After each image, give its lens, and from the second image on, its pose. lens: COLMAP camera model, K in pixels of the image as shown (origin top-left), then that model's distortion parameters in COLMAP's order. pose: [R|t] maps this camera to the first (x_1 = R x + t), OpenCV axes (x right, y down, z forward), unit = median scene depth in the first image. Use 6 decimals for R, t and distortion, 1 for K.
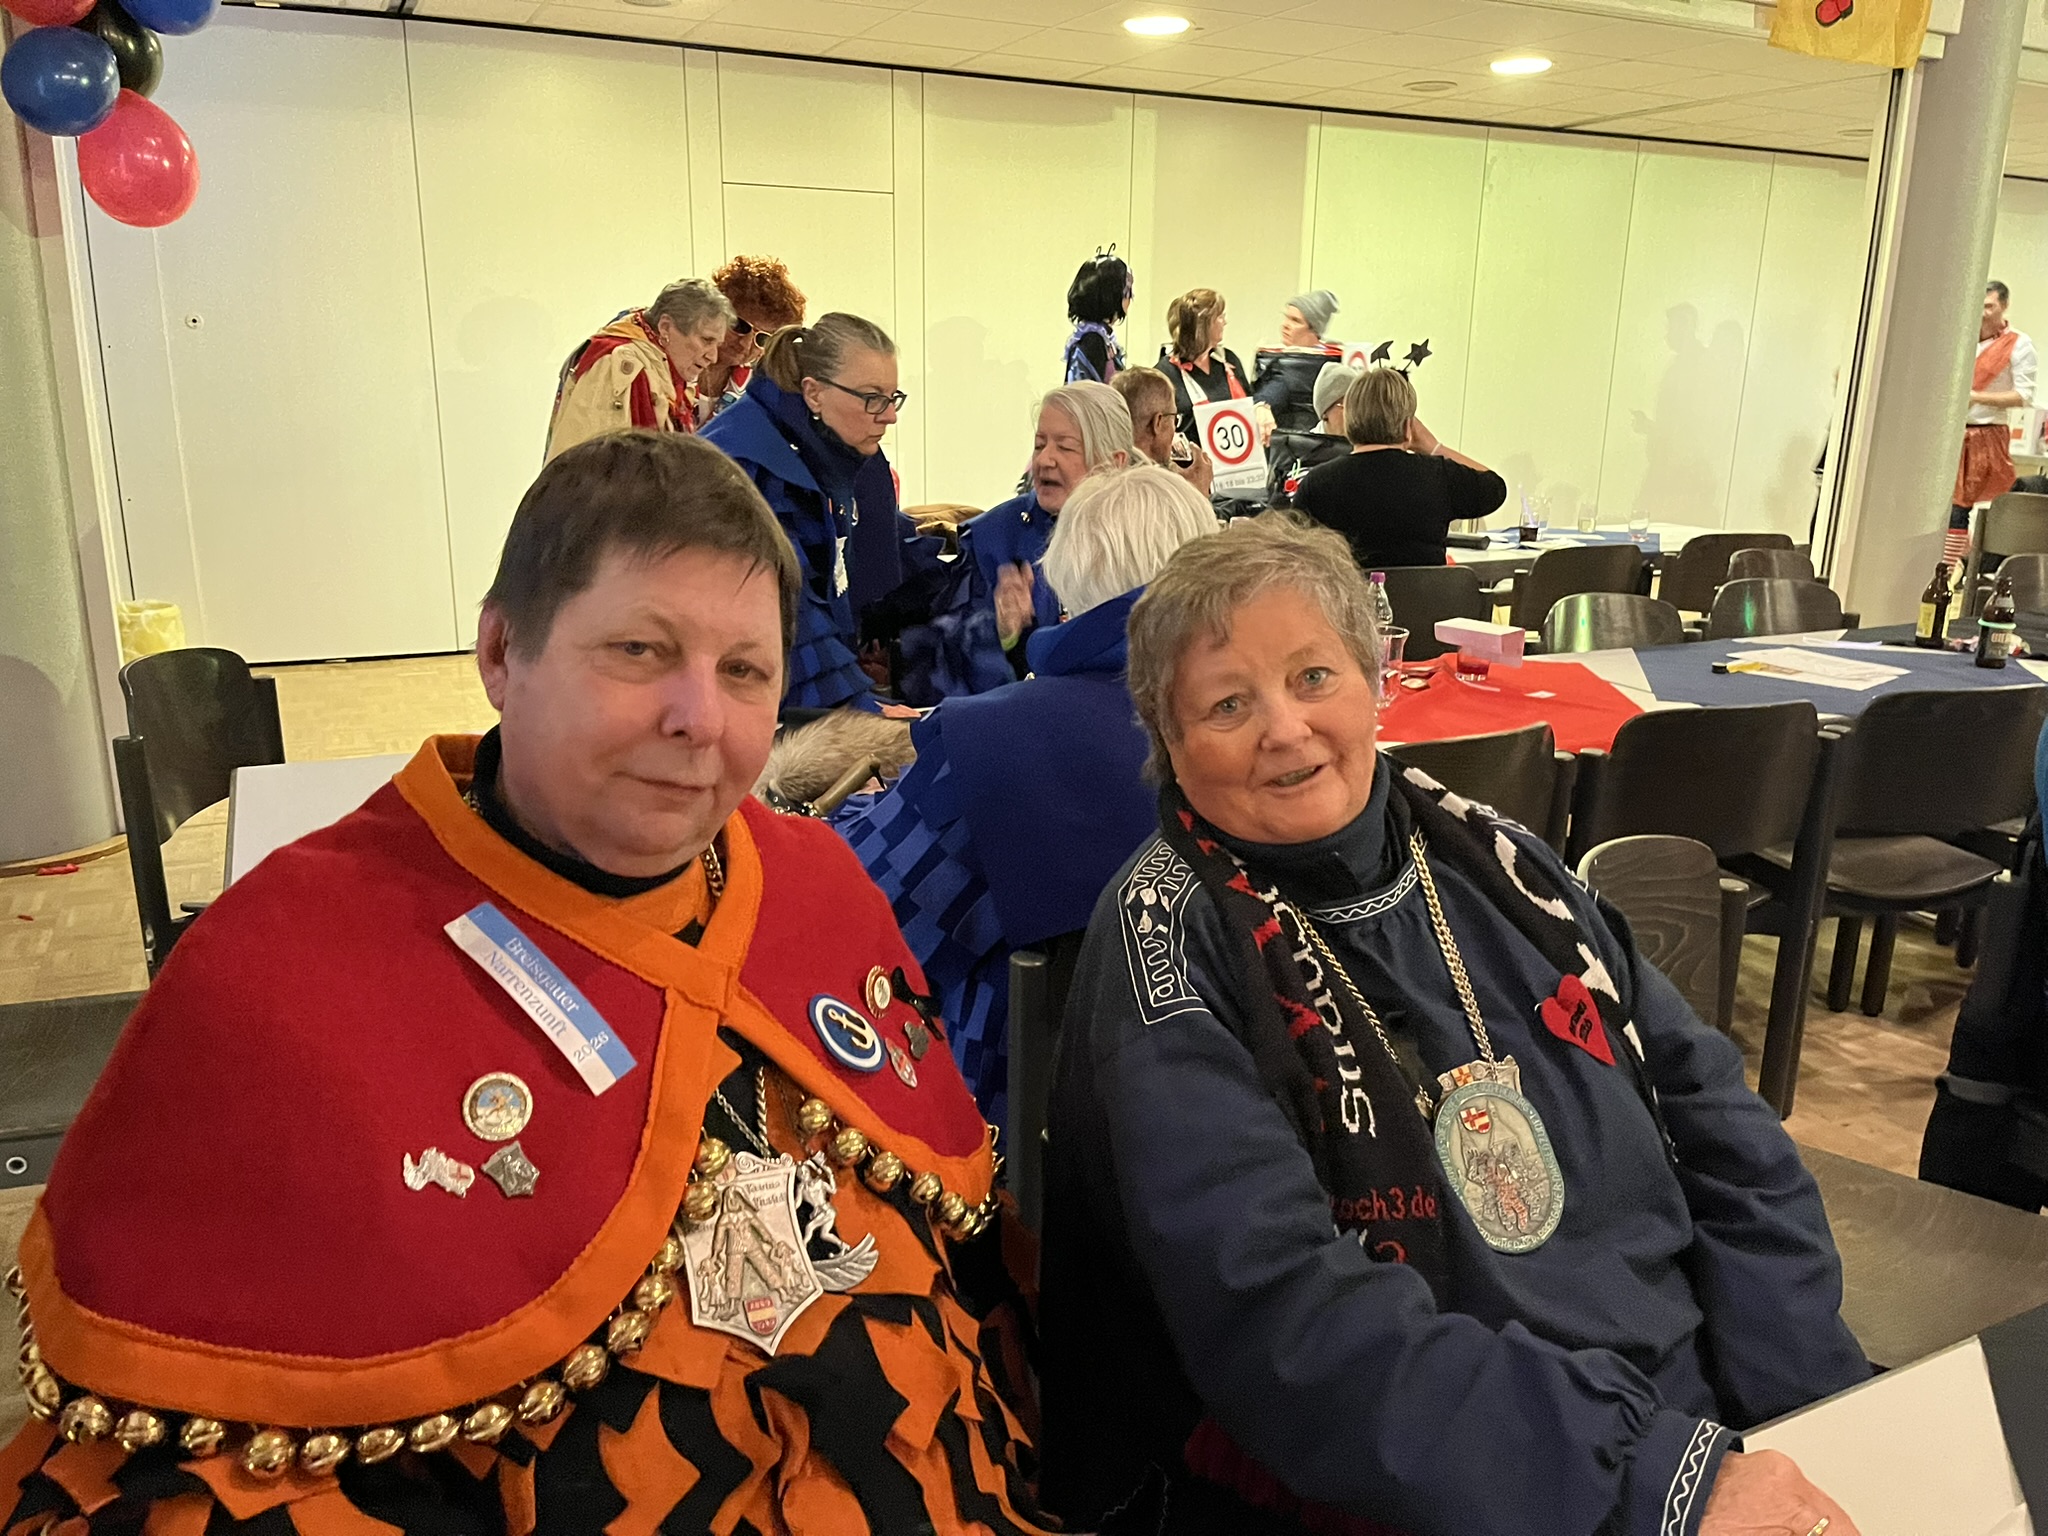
lens RADIAL K [[1561.3, 0, 1017.9], [0, 1561.3, 787.6], [0, 0, 1]] dist [0.031173, -0.005353]
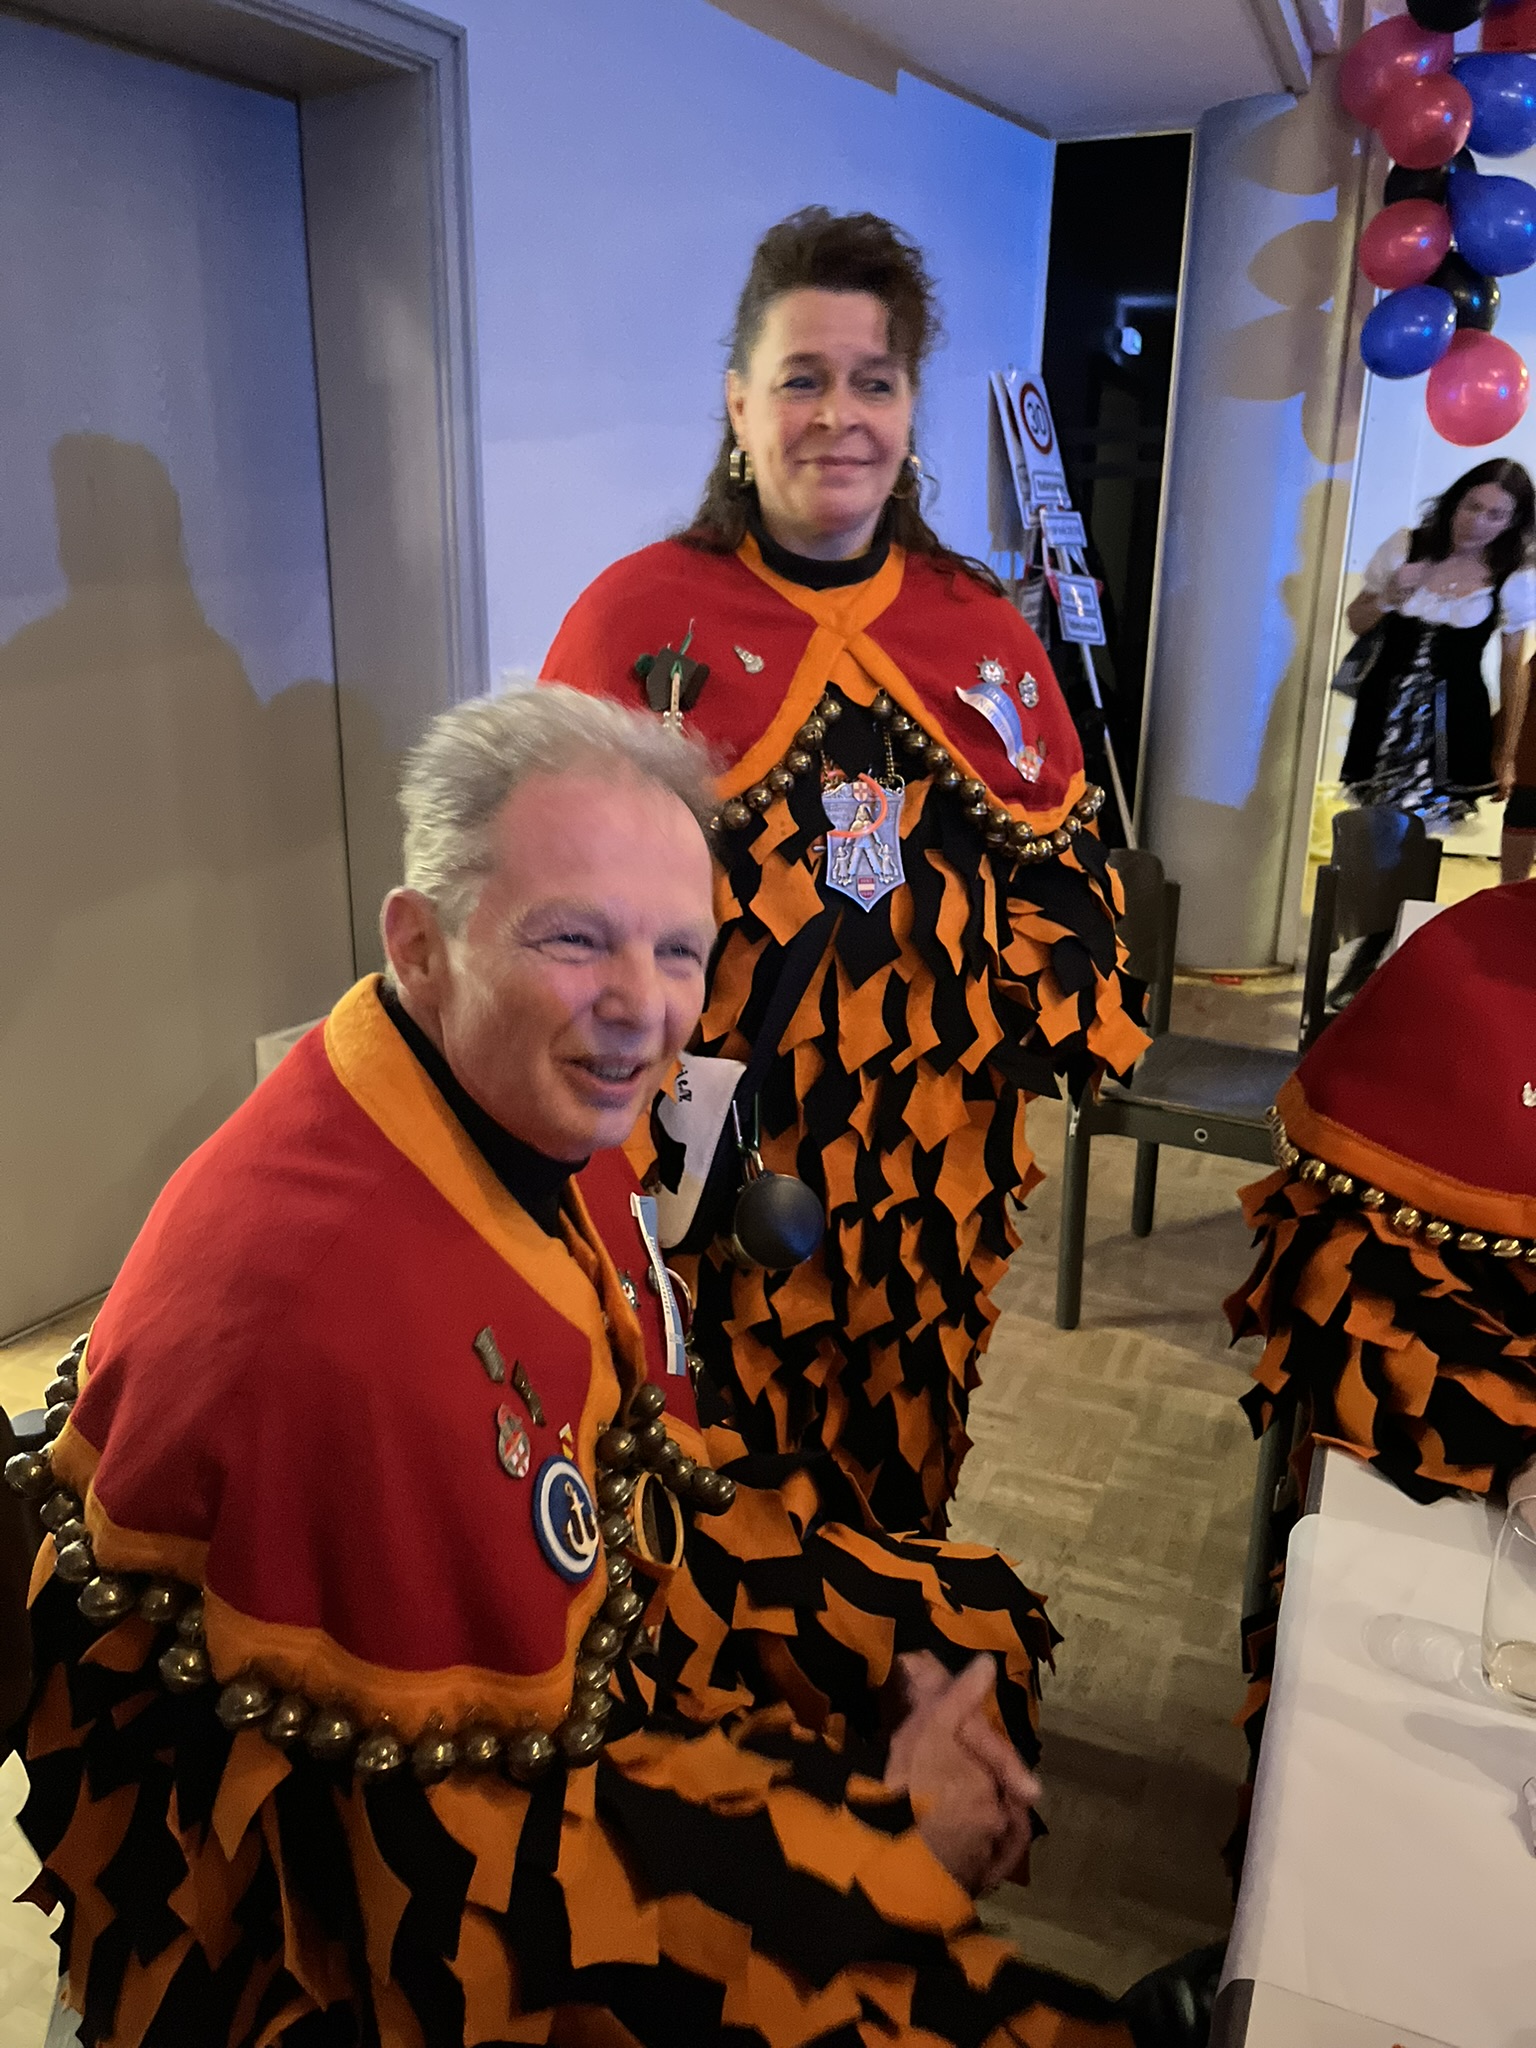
lens RADIAL K [[1561.3, 0, 769.6], [0, 1561.3, 1036.0], [0, 0, 1]] dist [0.031173, -0.005353]
pose [[0.666192, 0.219926, -0.712615, 0.224020], [-0.199303, 0.973278, 0.114053, 0.170243], [0.718656, 0.066045, 0.692222, -0.663024]]
